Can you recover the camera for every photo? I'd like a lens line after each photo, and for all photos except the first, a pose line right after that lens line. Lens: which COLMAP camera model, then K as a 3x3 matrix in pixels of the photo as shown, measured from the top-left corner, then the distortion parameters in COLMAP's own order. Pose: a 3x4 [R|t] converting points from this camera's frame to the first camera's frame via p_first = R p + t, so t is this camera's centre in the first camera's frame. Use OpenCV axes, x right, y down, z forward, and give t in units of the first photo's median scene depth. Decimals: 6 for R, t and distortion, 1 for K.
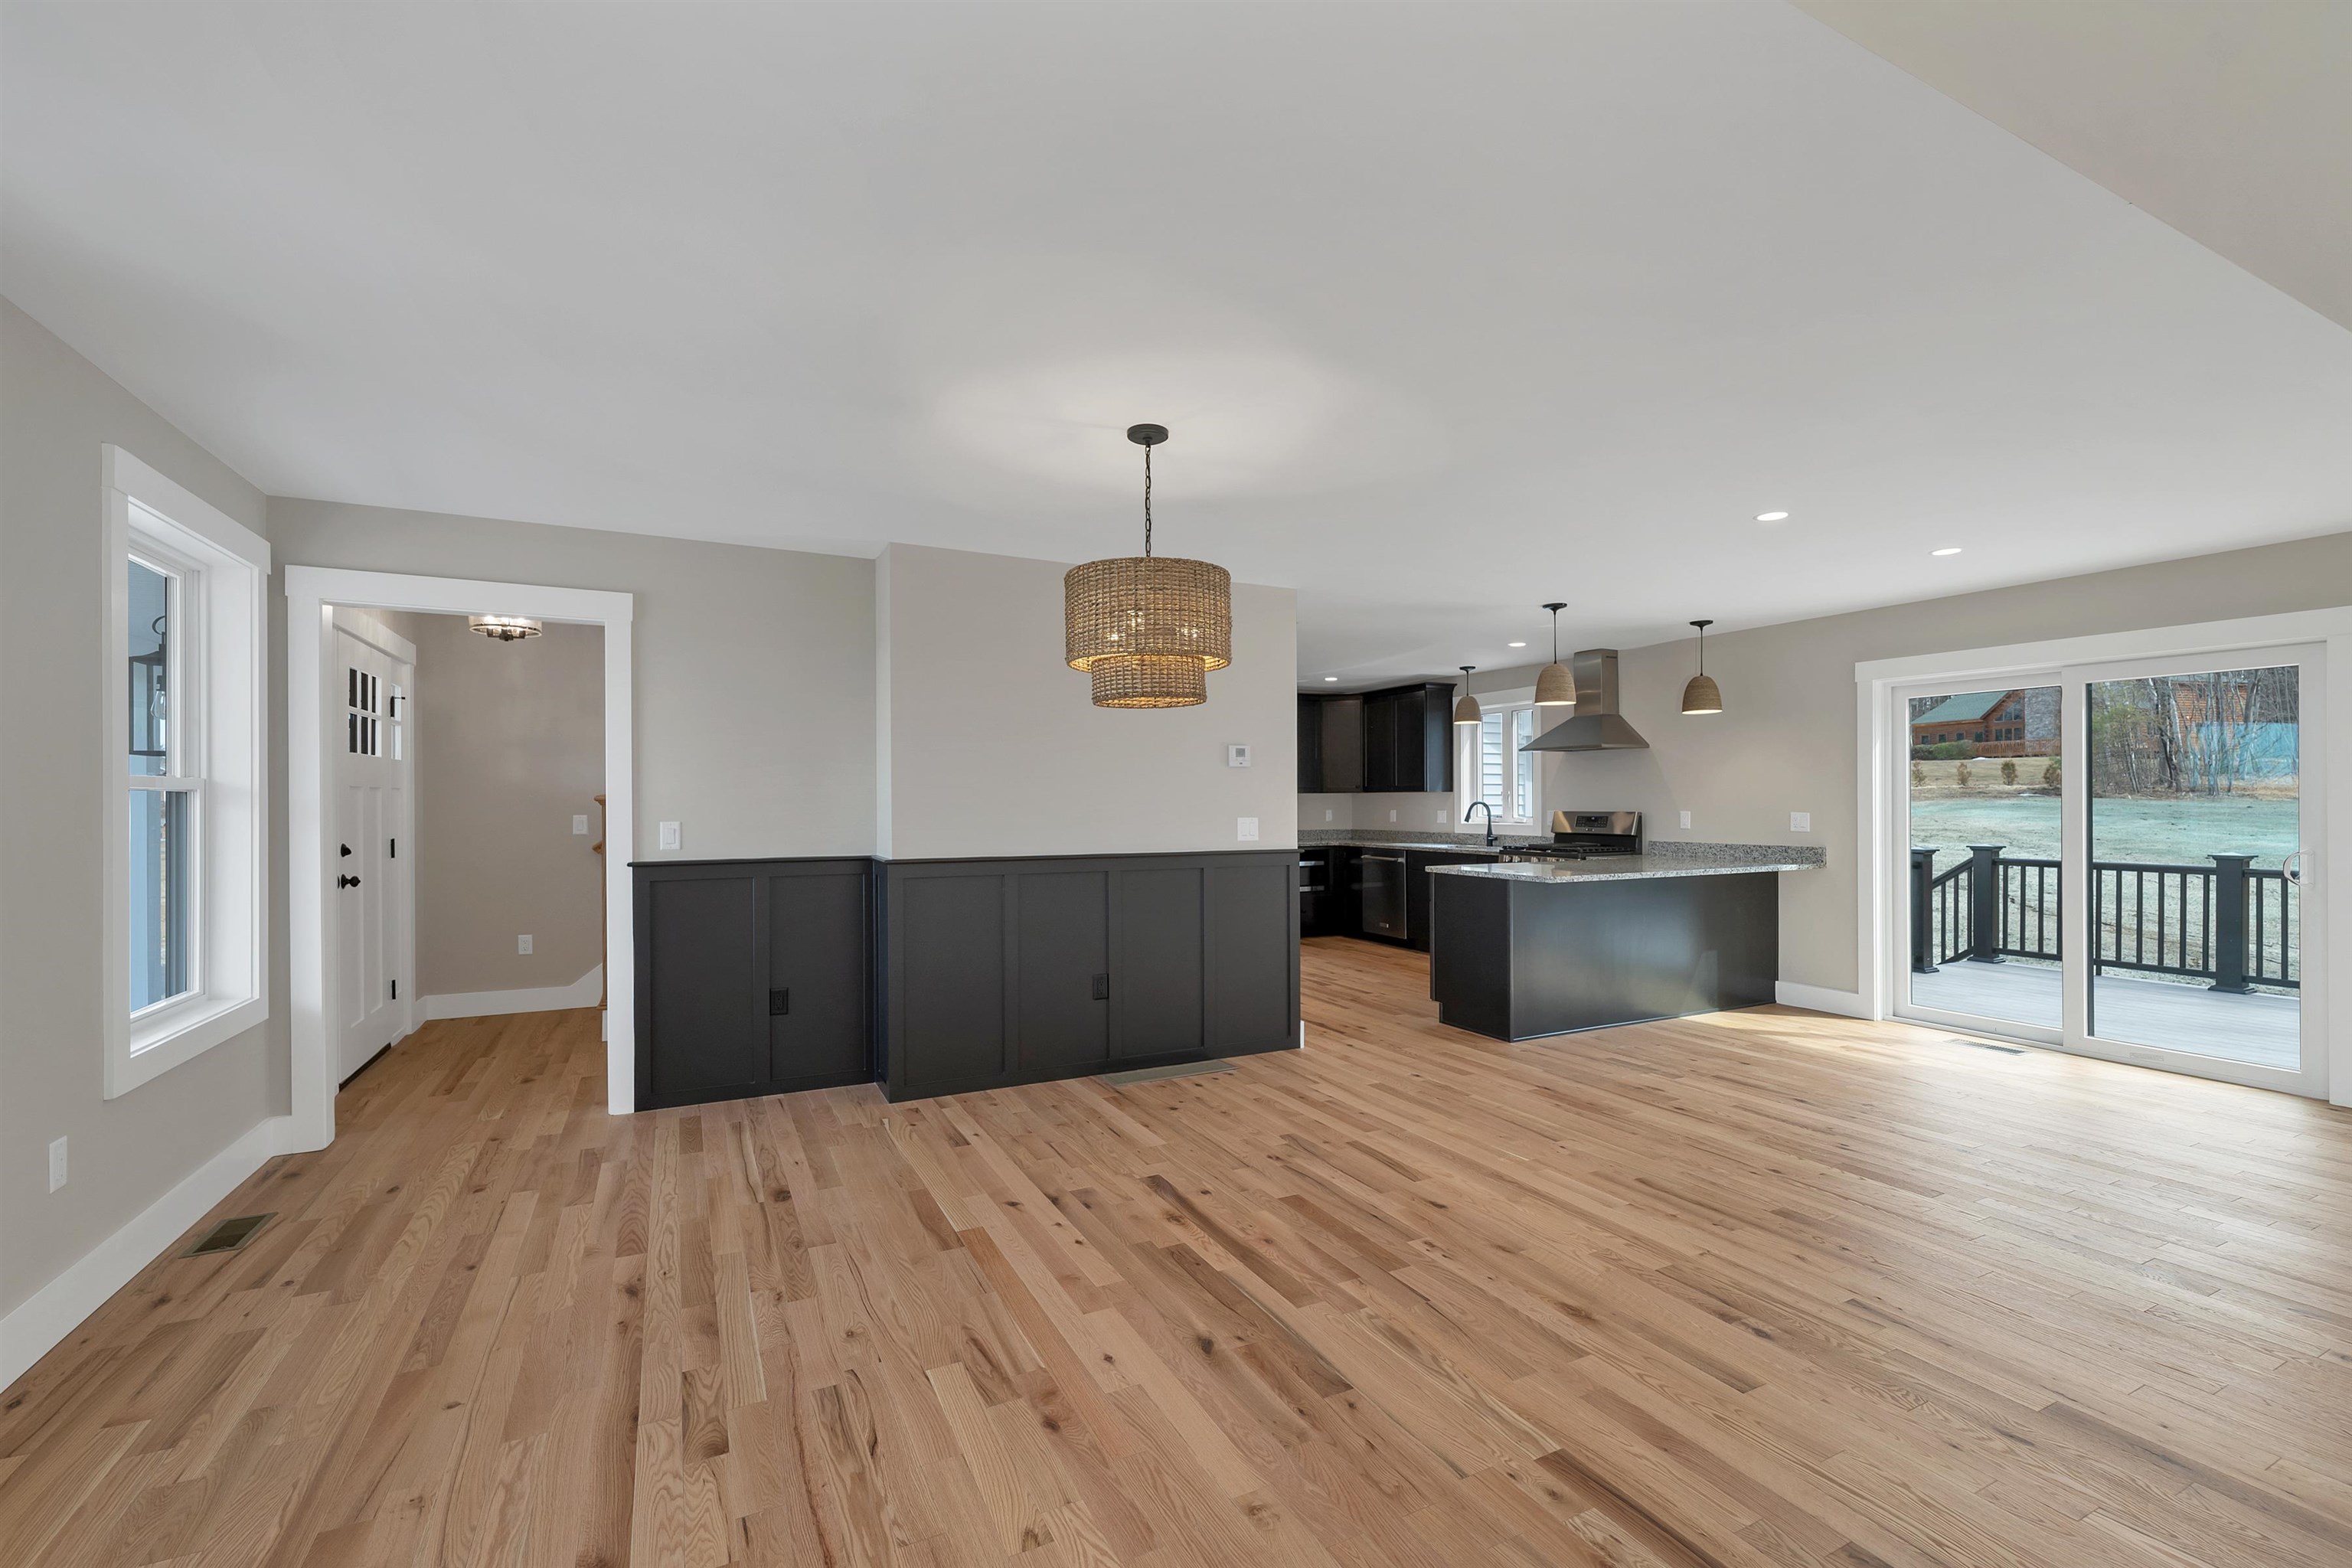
lens RADIAL K [[972.4, 0, 1175.1], [0, 972.4, 797.5], [0, 0, 1]] dist [0.007839, 0.000185]
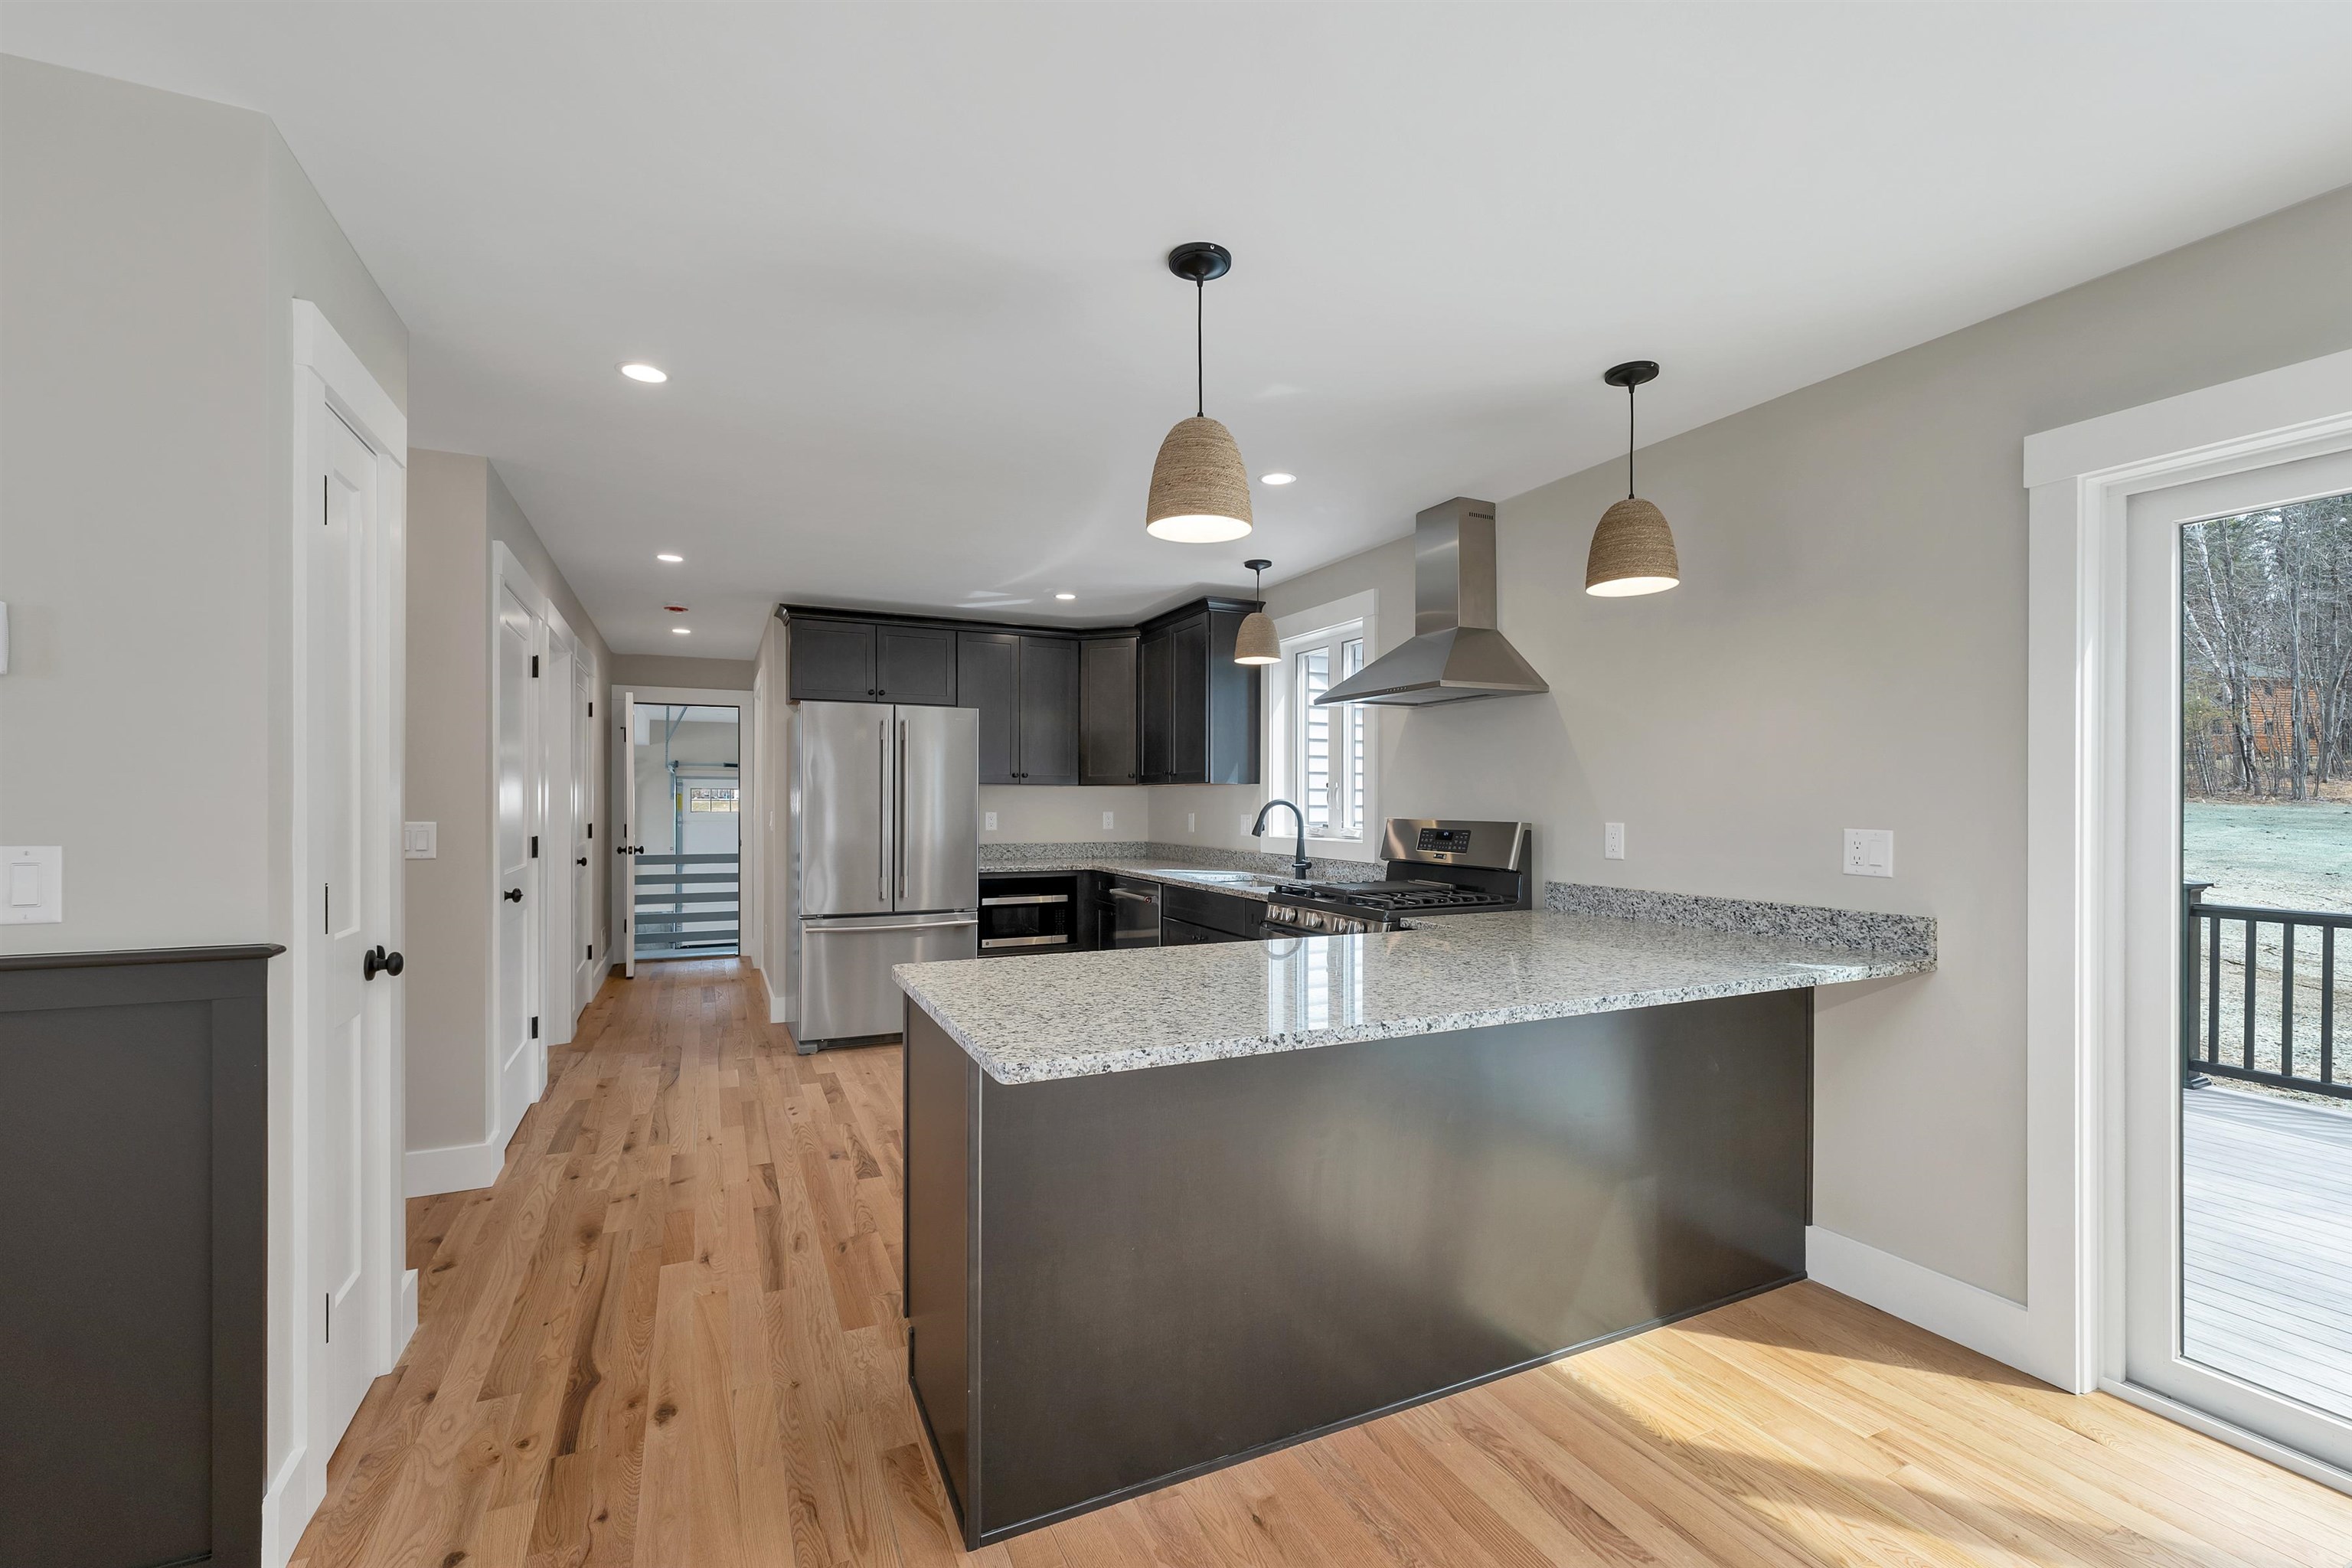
lens RADIAL K [[972.4, 0, 1175.8], [0, 972.4, 796.4], [0, 0, 1]] dist [0.007839, 0.000185]
pose [[0.999762, 0.005615, -0.021094, 0.292991], [-0.005604, 0.999984, 0.000577, 0.002190], [0.021097, -0.000459, 0.999777, 0.477728]]
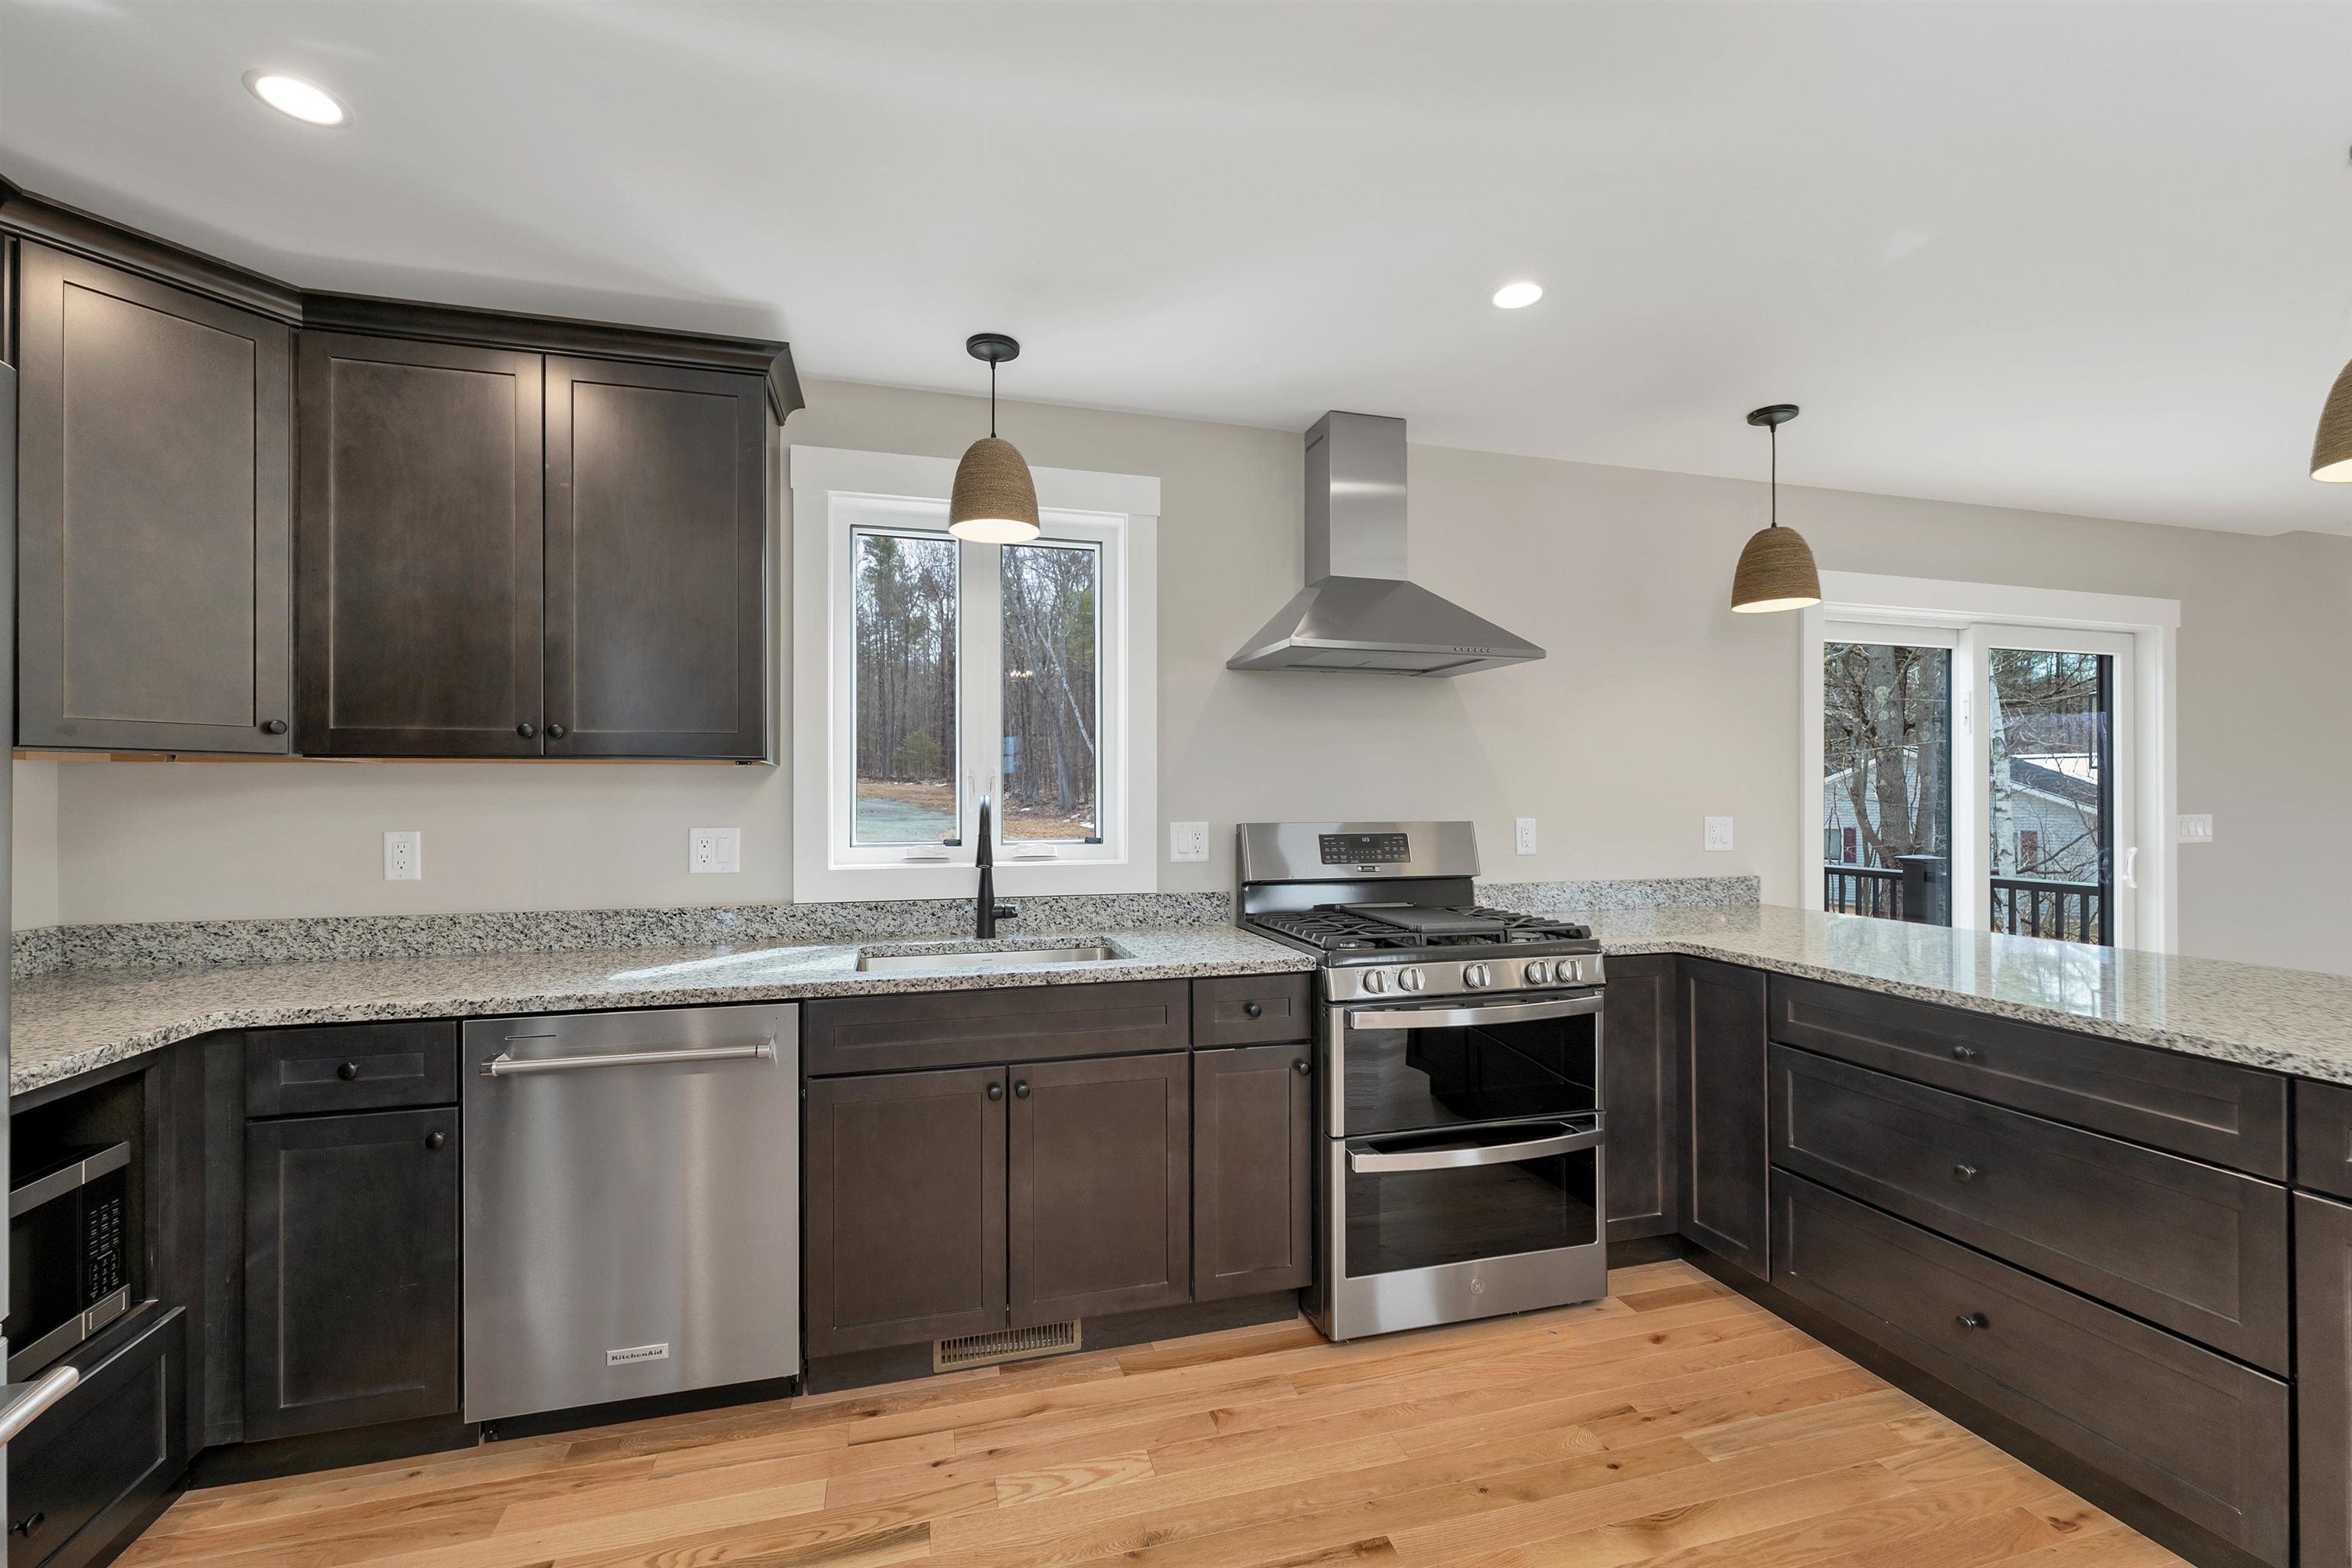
lens RADIAL K [[972.4, 0, 1194.4], [0, 972.4, 793.9], [0, 0, 1]] dist [0.007839, 0.000185]
pose [[0.198020, 0.006493, 0.980177, 0.022779], [-0.001744, 0.999979, -0.006271, 0.005051], [-0.980196, -0.000467, 0.198027, 0.974513]]
